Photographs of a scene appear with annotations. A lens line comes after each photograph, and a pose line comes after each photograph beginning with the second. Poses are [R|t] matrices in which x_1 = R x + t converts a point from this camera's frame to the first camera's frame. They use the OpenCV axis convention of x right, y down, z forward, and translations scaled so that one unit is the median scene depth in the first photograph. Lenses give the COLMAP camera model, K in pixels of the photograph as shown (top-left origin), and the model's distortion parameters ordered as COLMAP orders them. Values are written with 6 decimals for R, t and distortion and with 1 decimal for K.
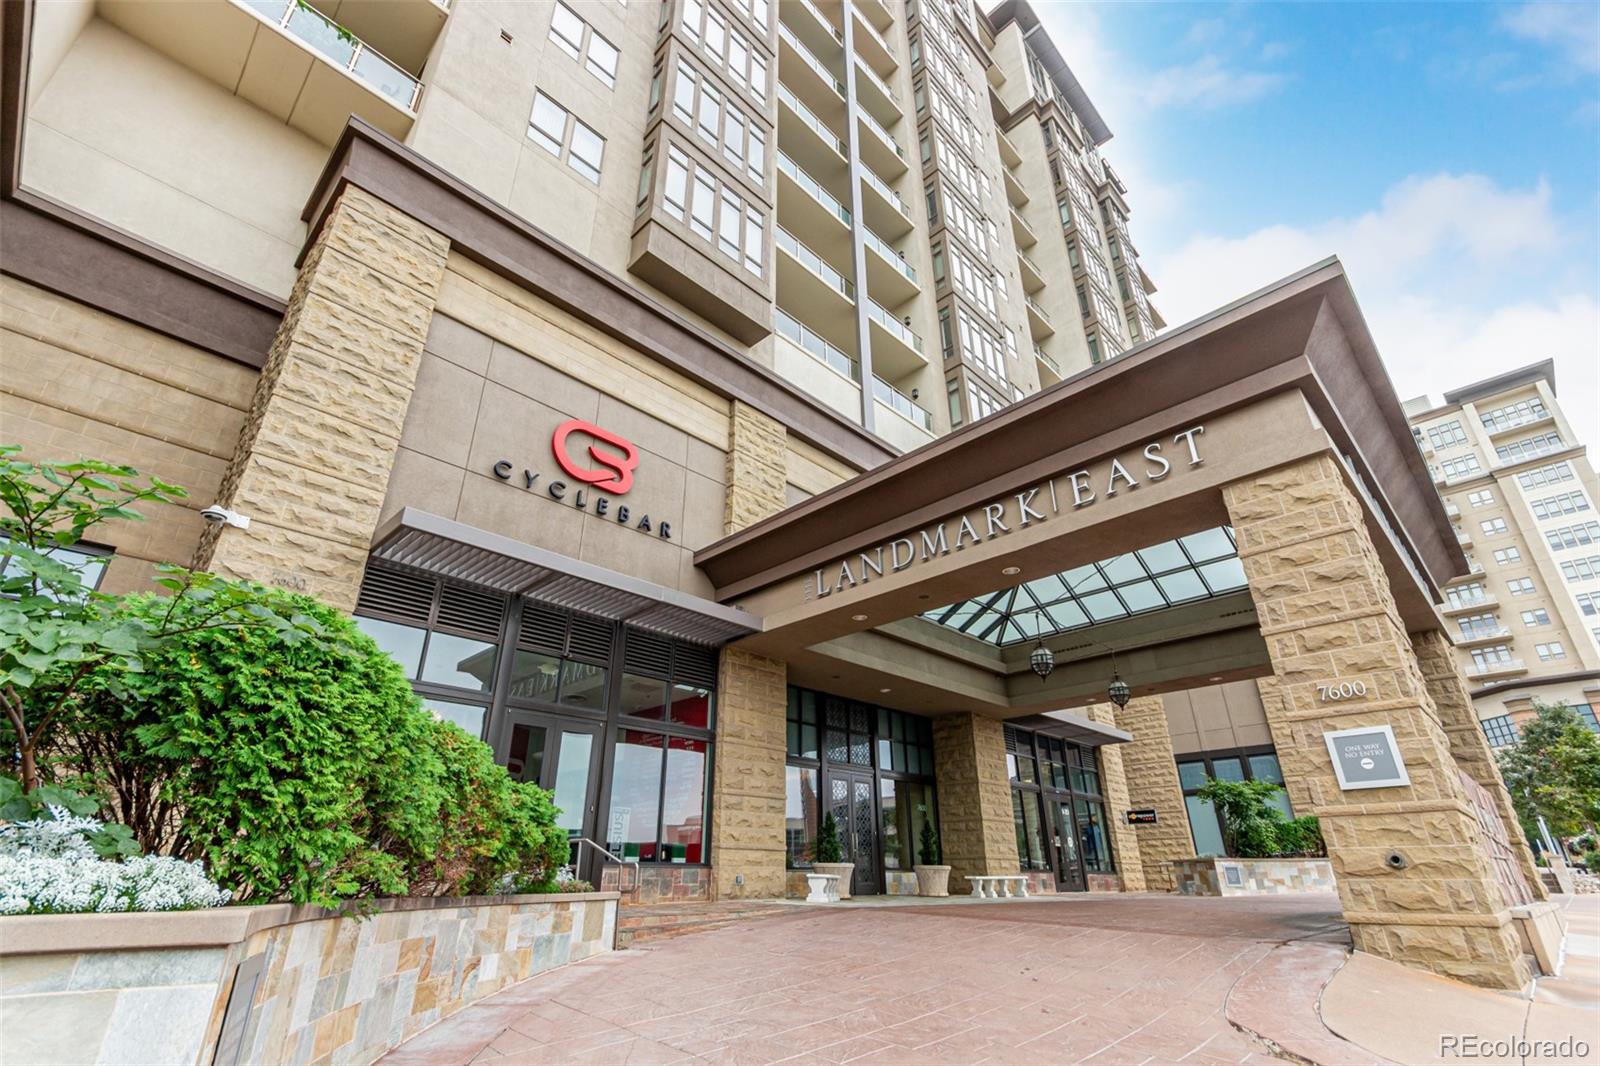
lens RADIAL K [[743.8, 0, 801.9], [0, 743.8, 537.4], [0, 0, 1]] dist [0.007814, 0.000760]
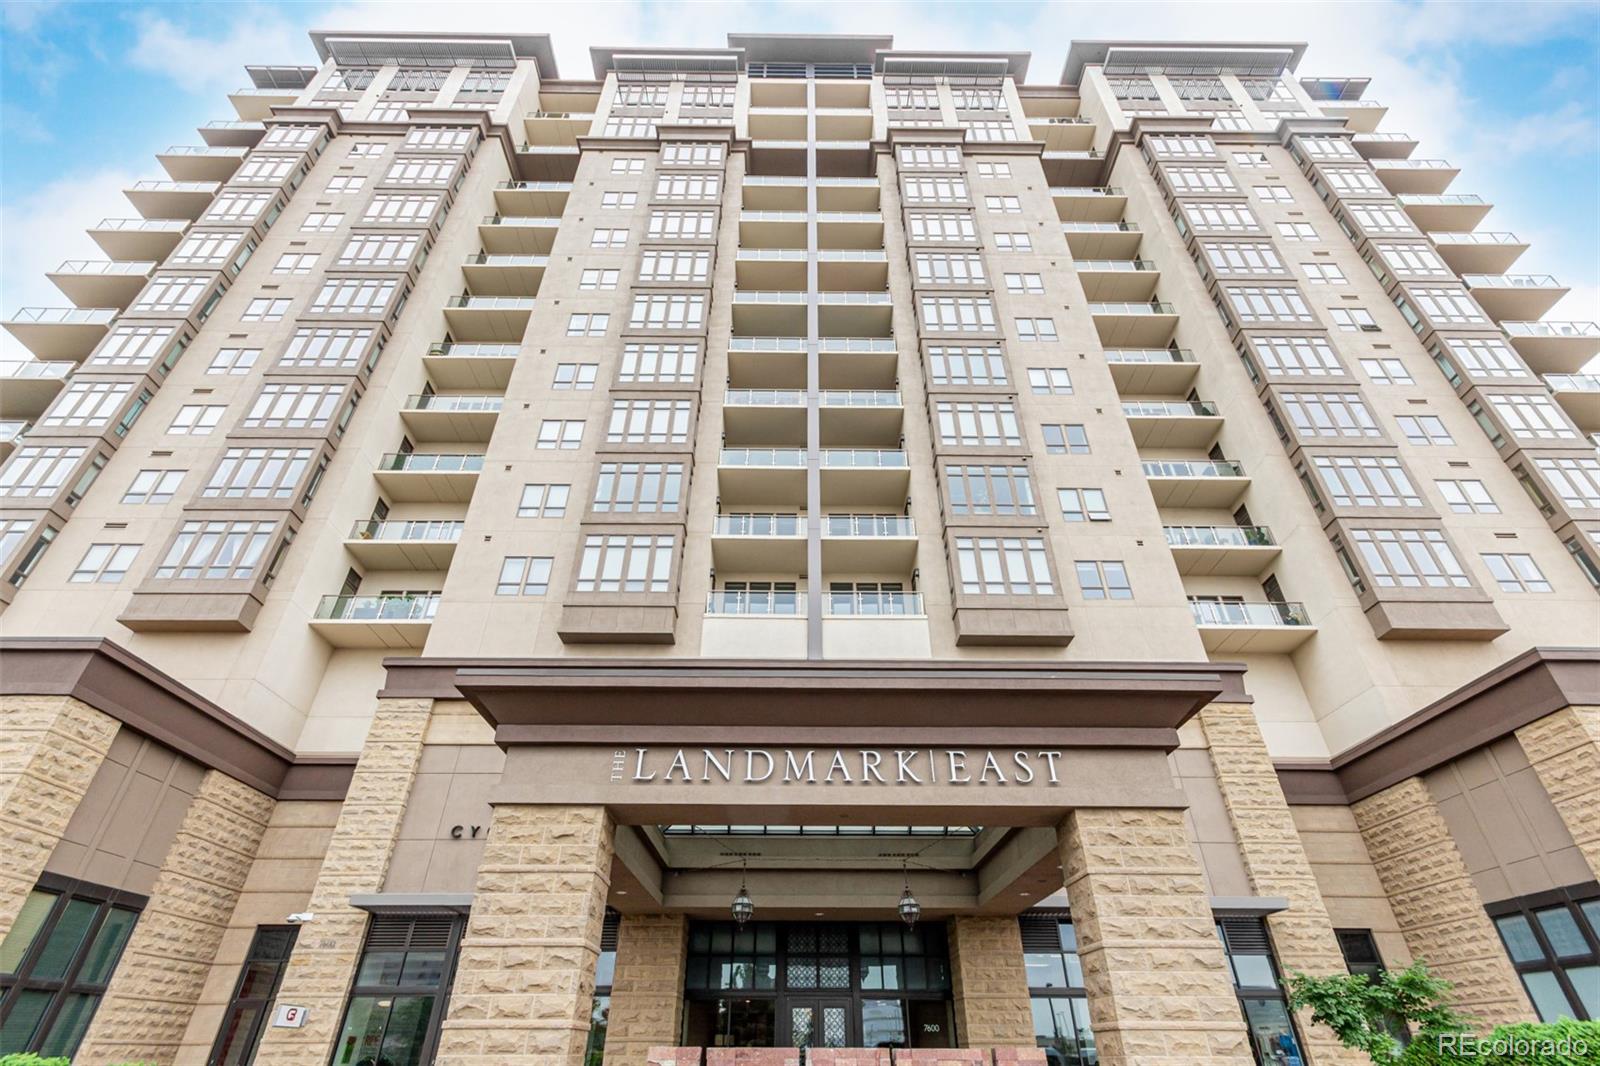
lens RADIAL K [[743.8, 0, 794.3], [0, 743.8, 543.0], [0, 0, 1]] dist [0.007814, 0.000760]
pose [[0.702567, -0.393777, -0.592739, 1.191917], [0.295953, 0.919178, -0.259852, -0.024195], [0.647157, 0.007141, 0.762323, 0.189084]]
